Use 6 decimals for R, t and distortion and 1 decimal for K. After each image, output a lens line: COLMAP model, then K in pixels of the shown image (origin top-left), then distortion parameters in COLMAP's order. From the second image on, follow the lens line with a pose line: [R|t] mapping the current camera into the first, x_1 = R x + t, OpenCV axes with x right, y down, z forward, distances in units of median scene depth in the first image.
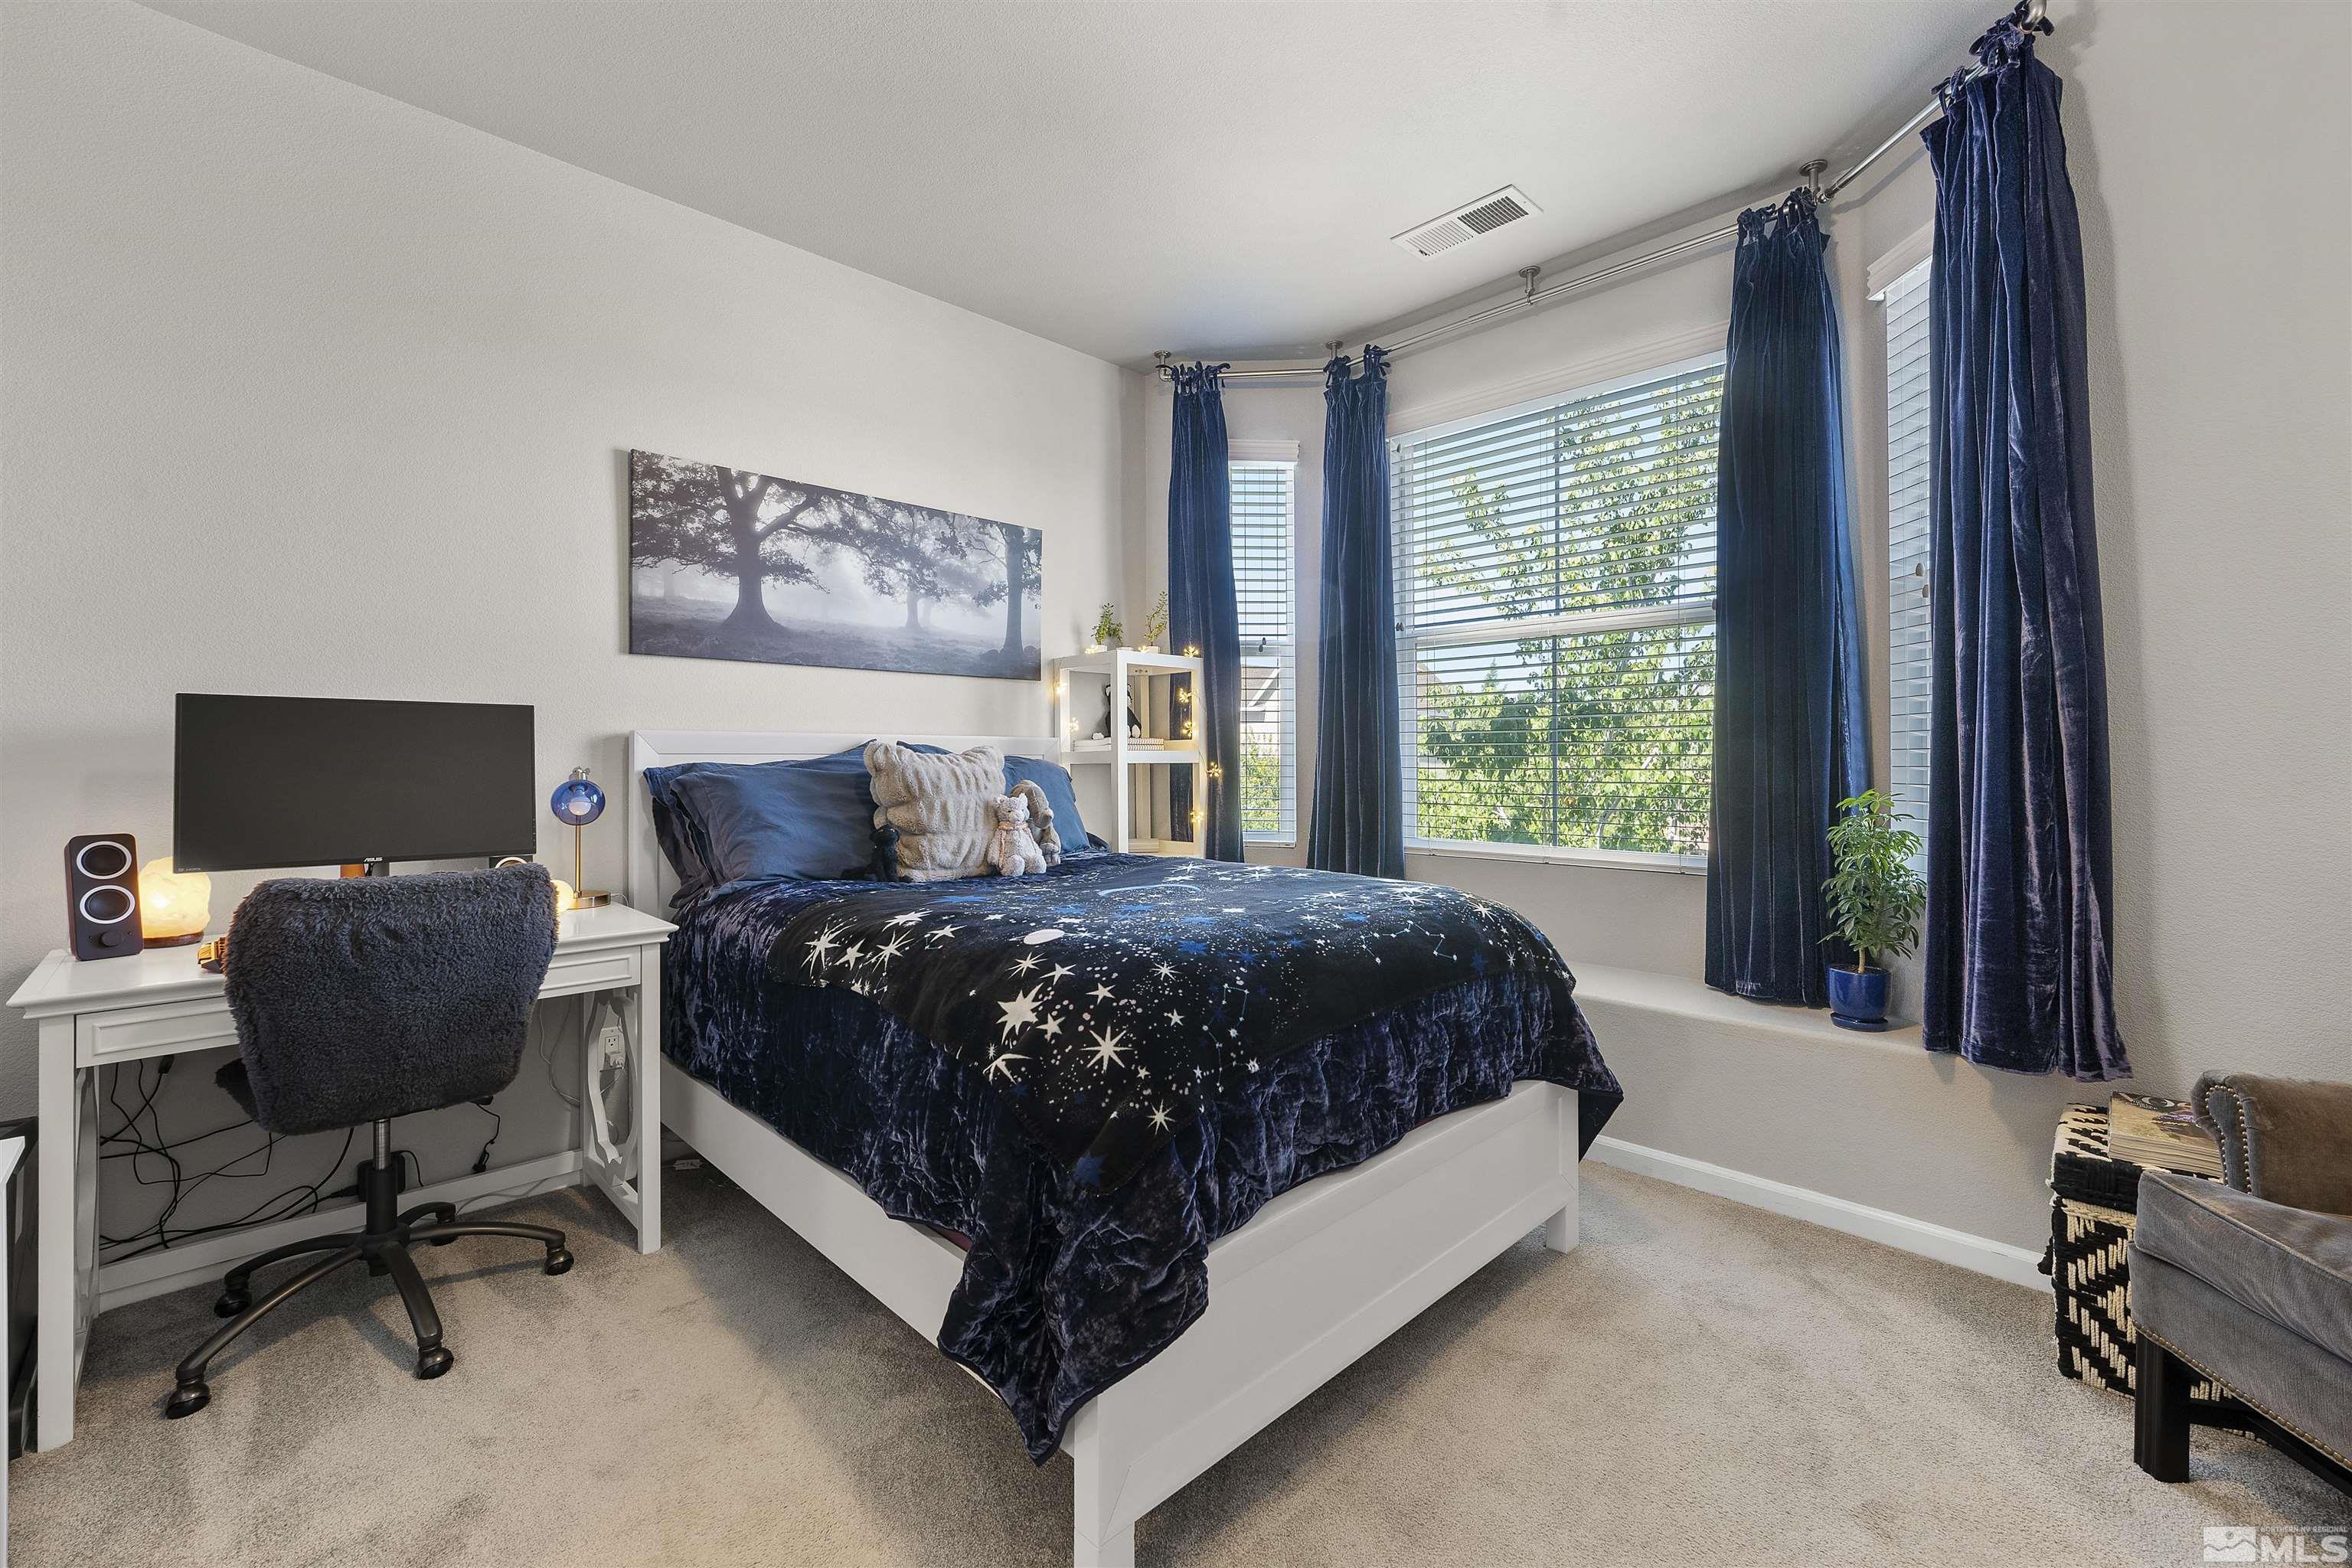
lens RADIAL K [[973.2, 0, 1147.1], [0, 973.2, 750.3], [0, 0, 1]] dist [-0.011052, 0.002074]
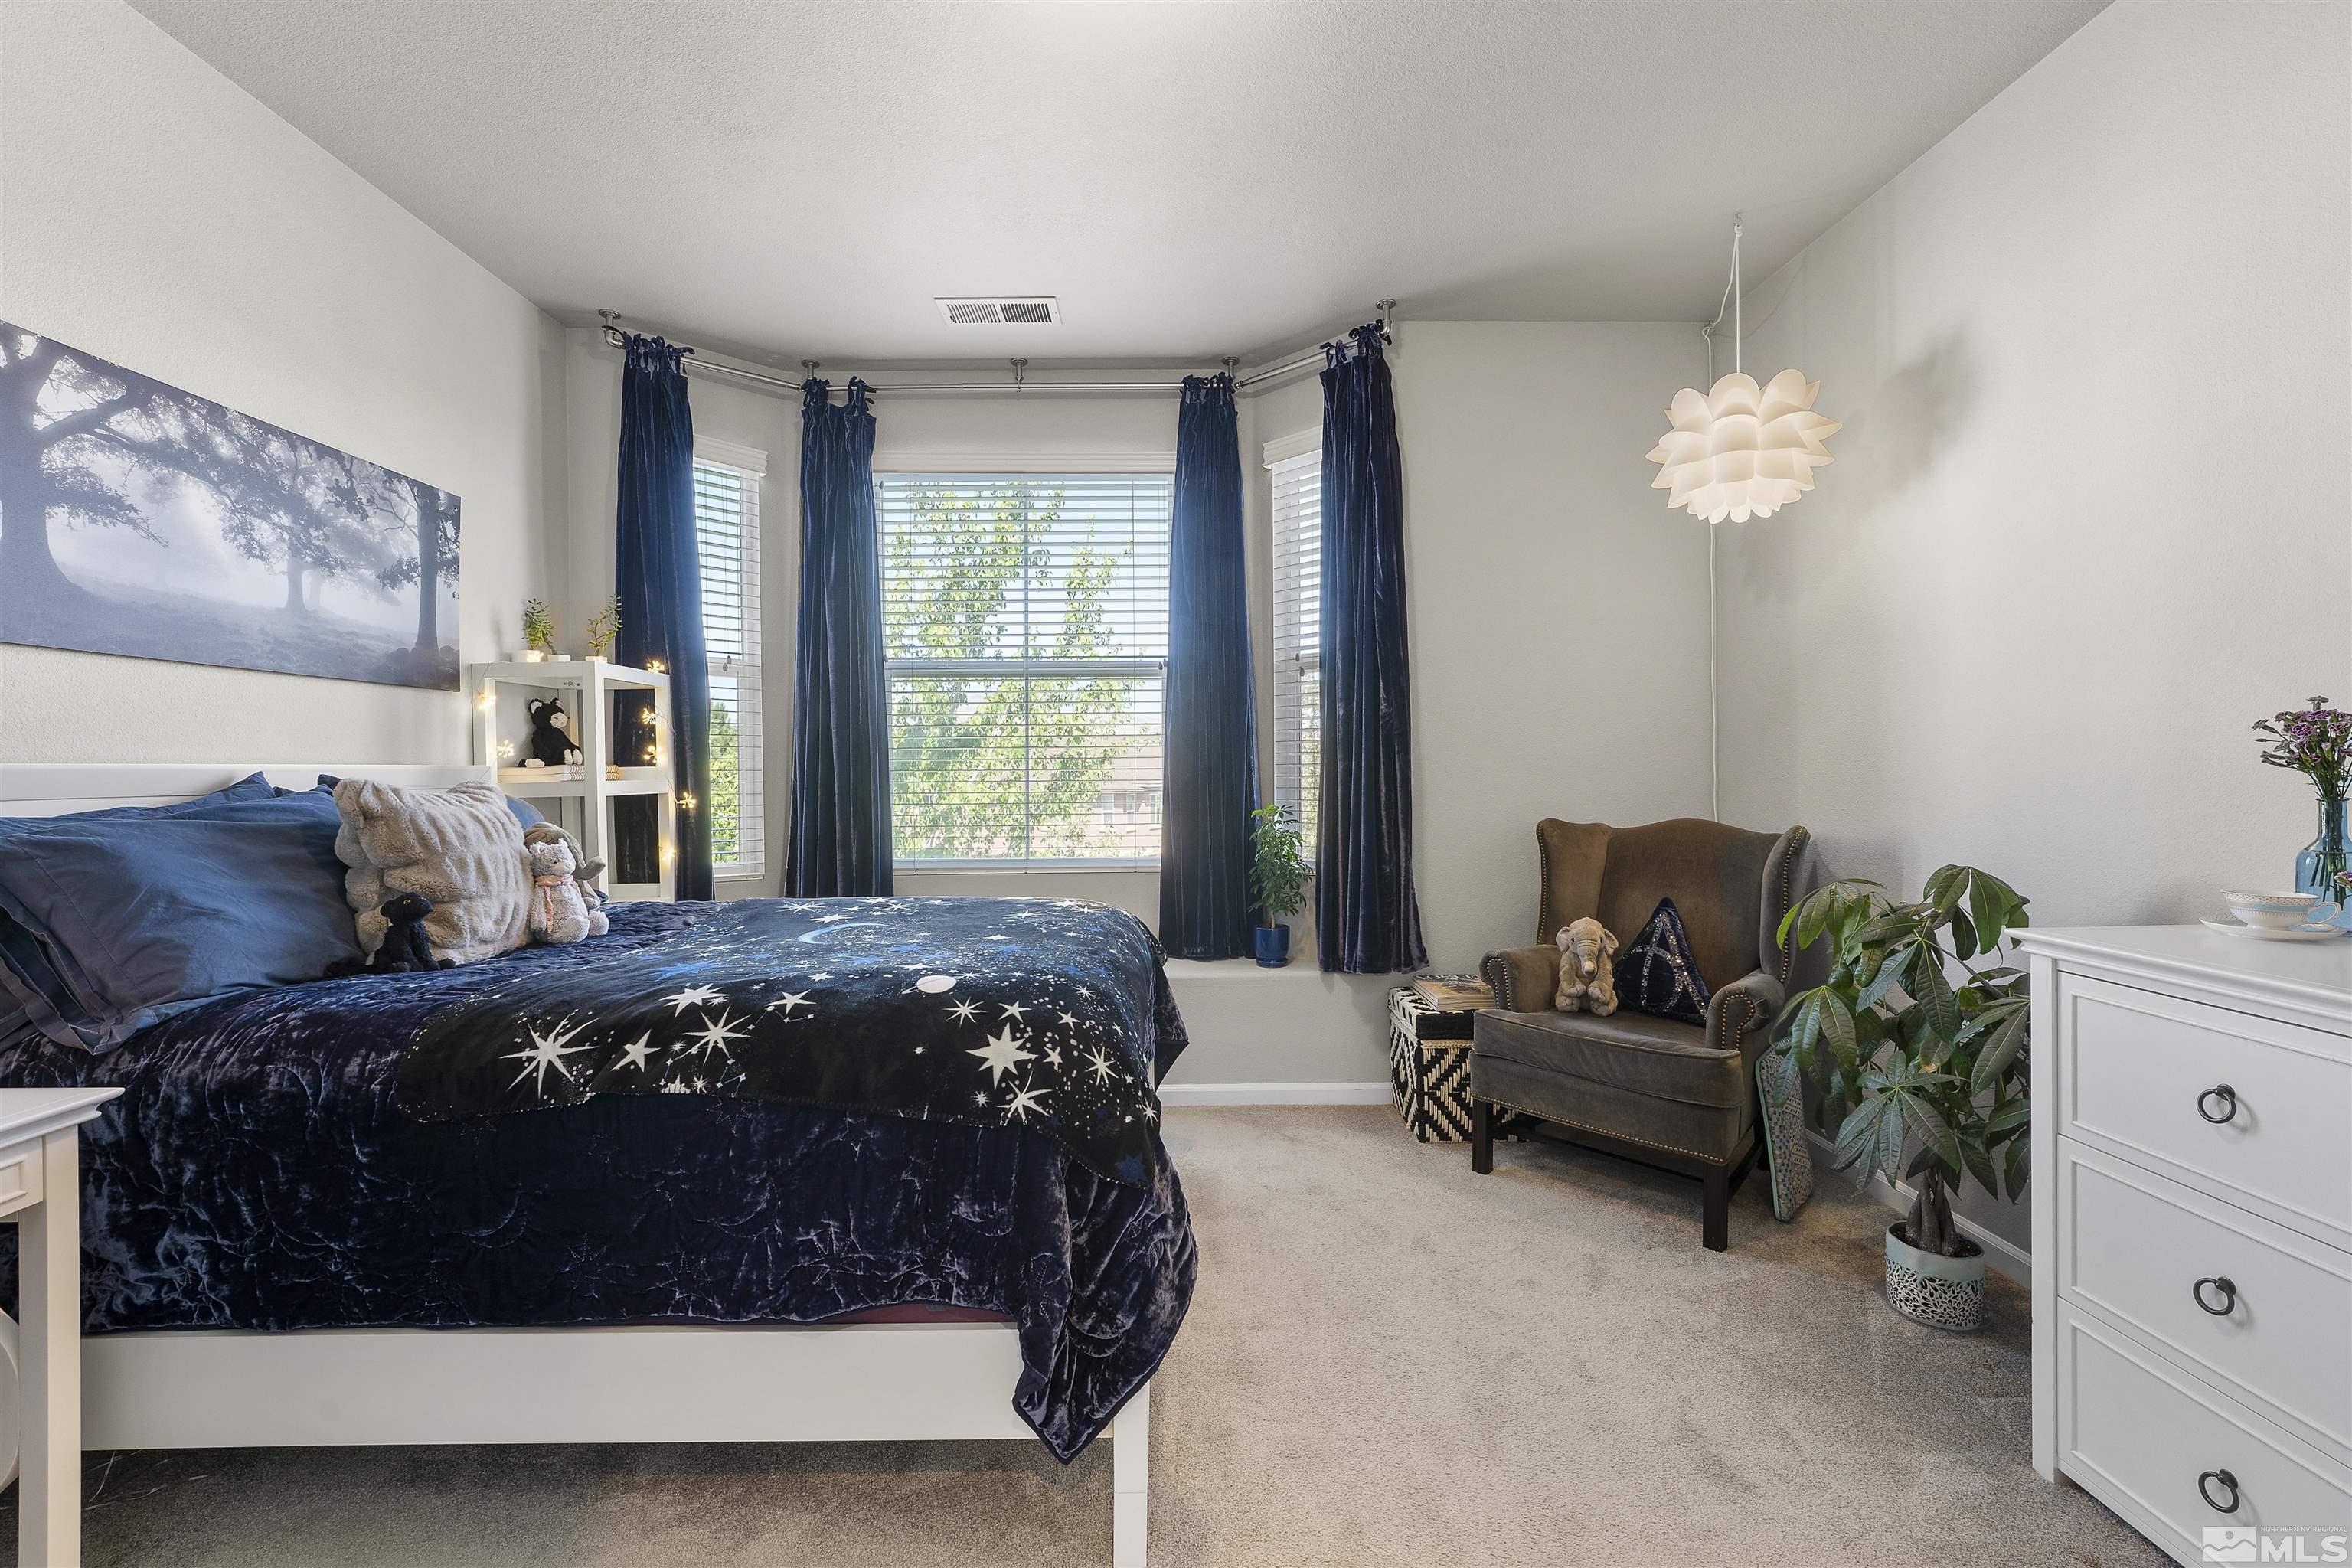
lens RADIAL K [[973.2, 0, 1157.6], [0, 973.2, 777.1], [0, 0, 1]] dist [-0.011052, 0.002074]
pose [[0.691383, -0.011896, 0.722390, -0.348413], [0.001889, 0.999891, 0.014658, -0.017228], [-0.722486, -0.008769, 0.691330, 0.081731]]
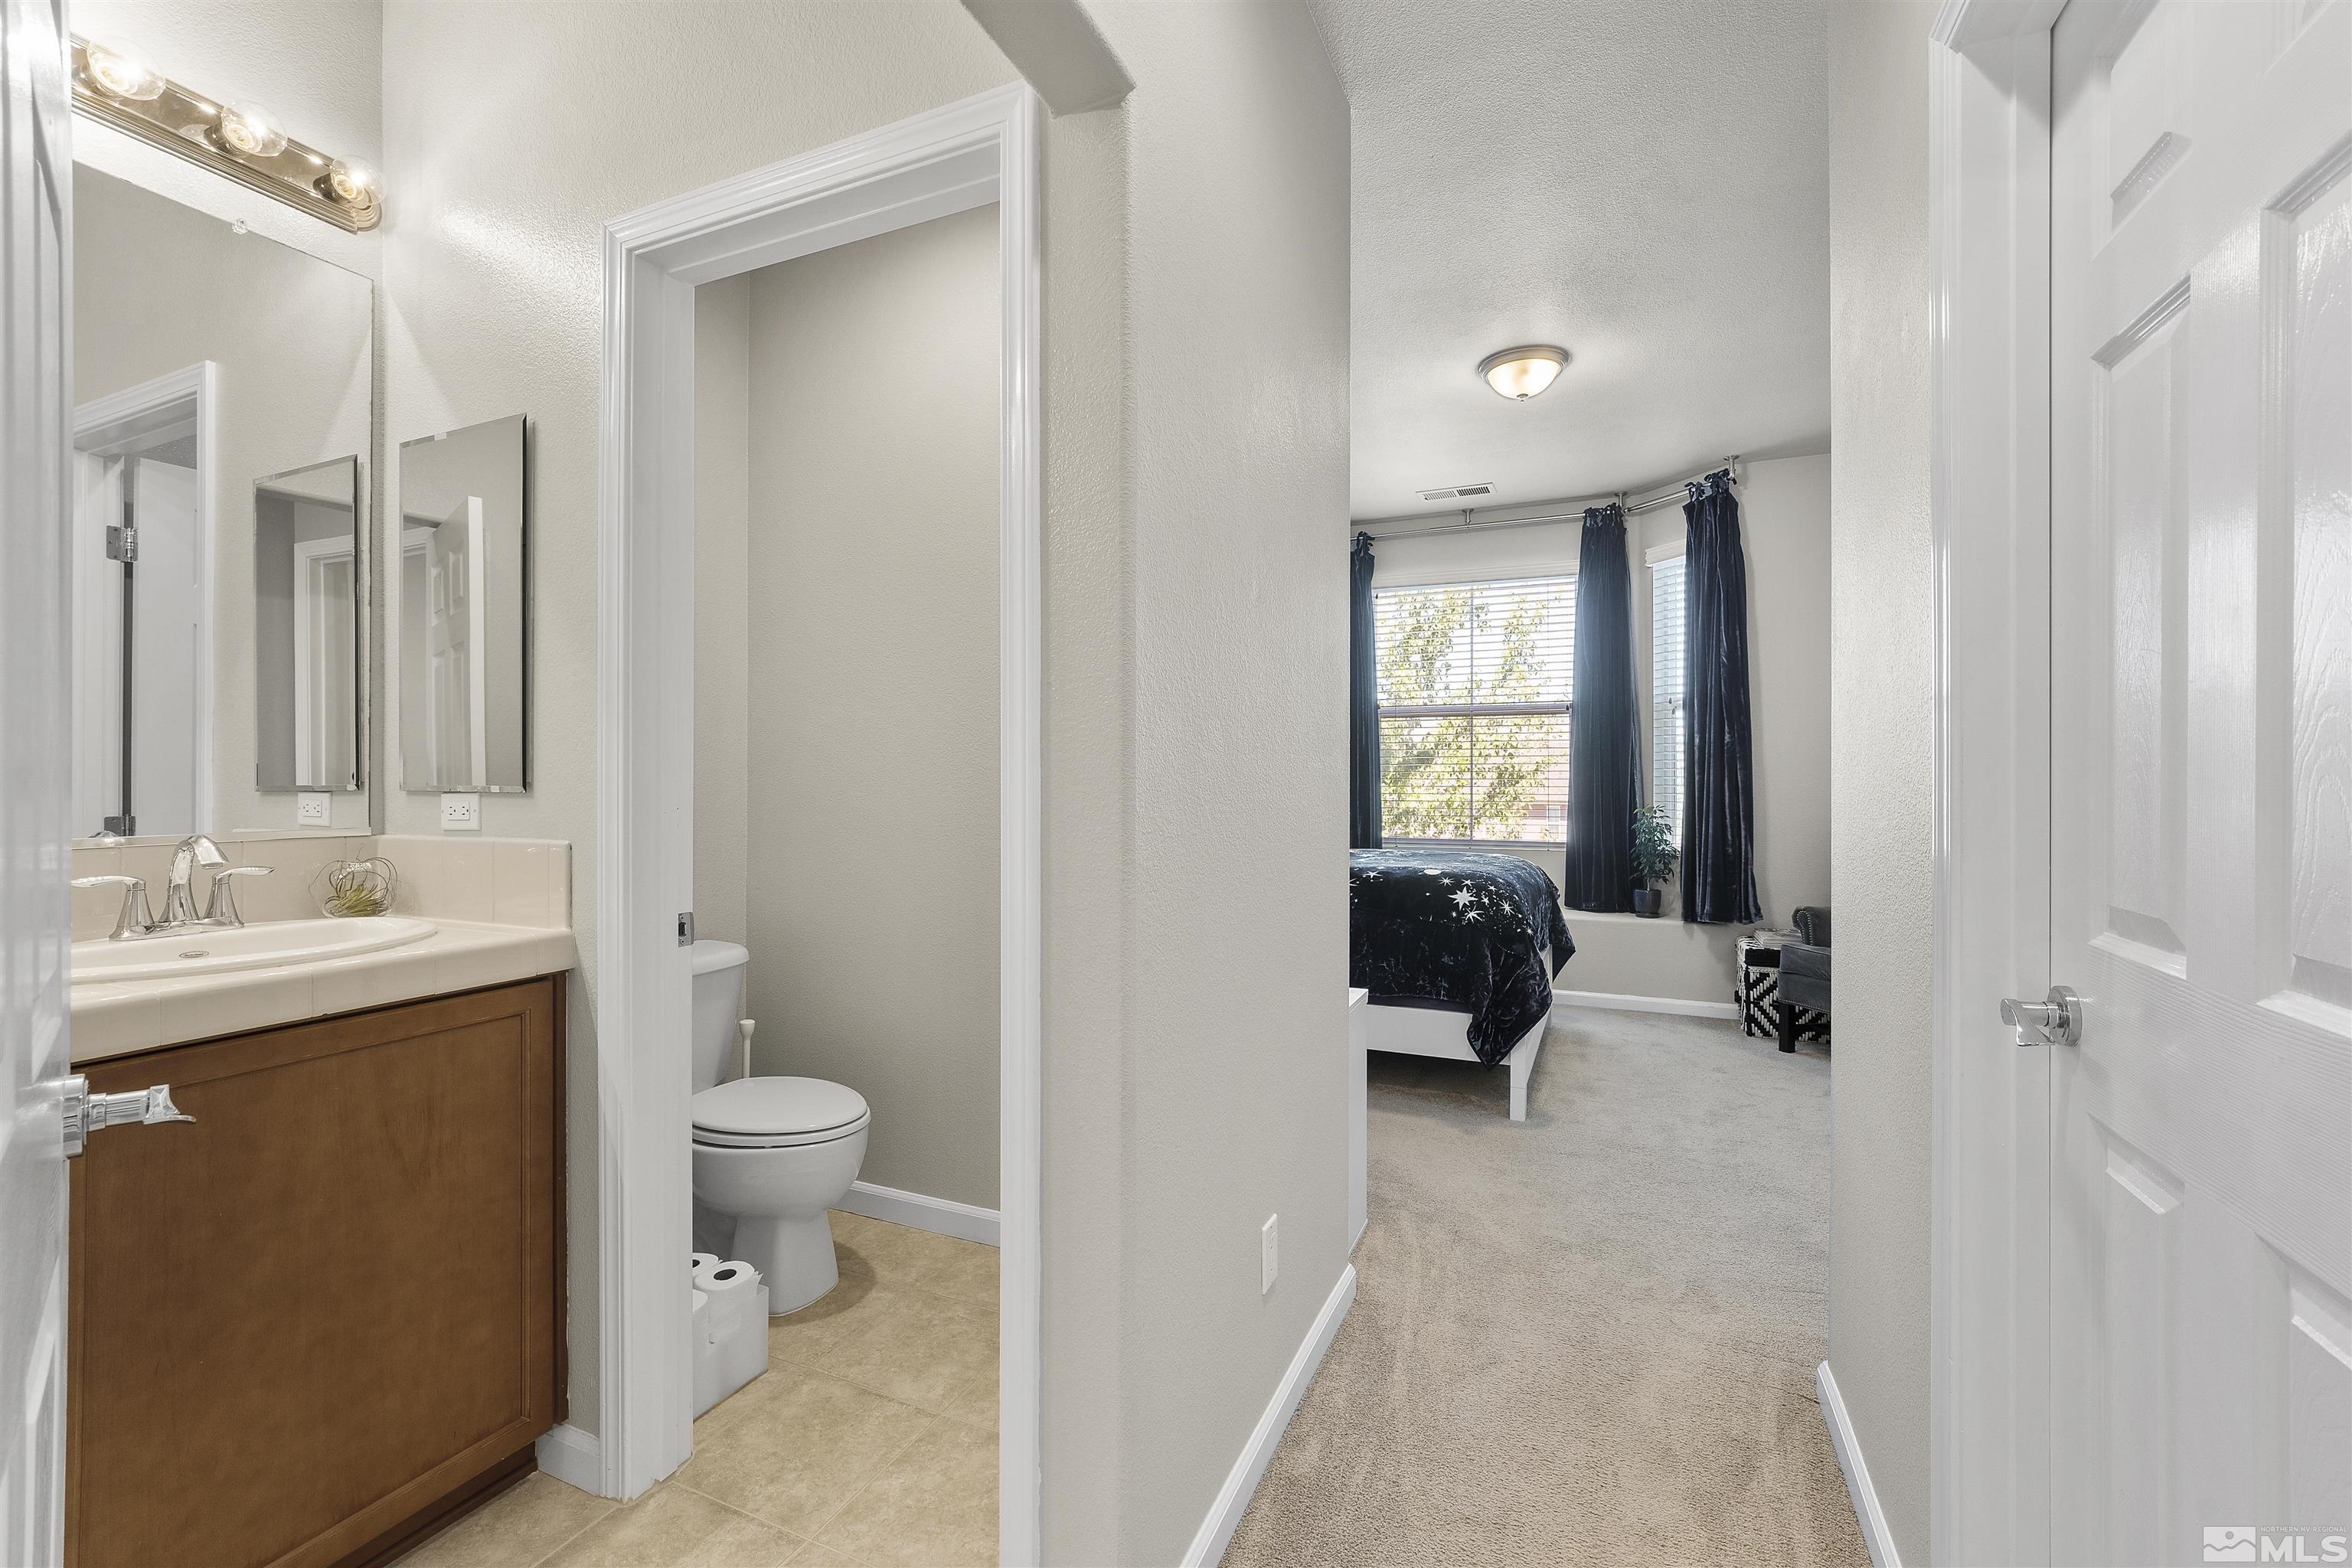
lens RADIAL K [[973.2, 0, 1182.2], [0, 973.2, 773.8], [0, 0, 1]] dist [-0.011052, 0.002074]
pose [[0.925148, 0.002020, 0.379601, -0.773964], [-0.002861, 0.999995, 0.001654, -0.020844], [-0.379596, -0.002616, 0.925149, -0.437174]]
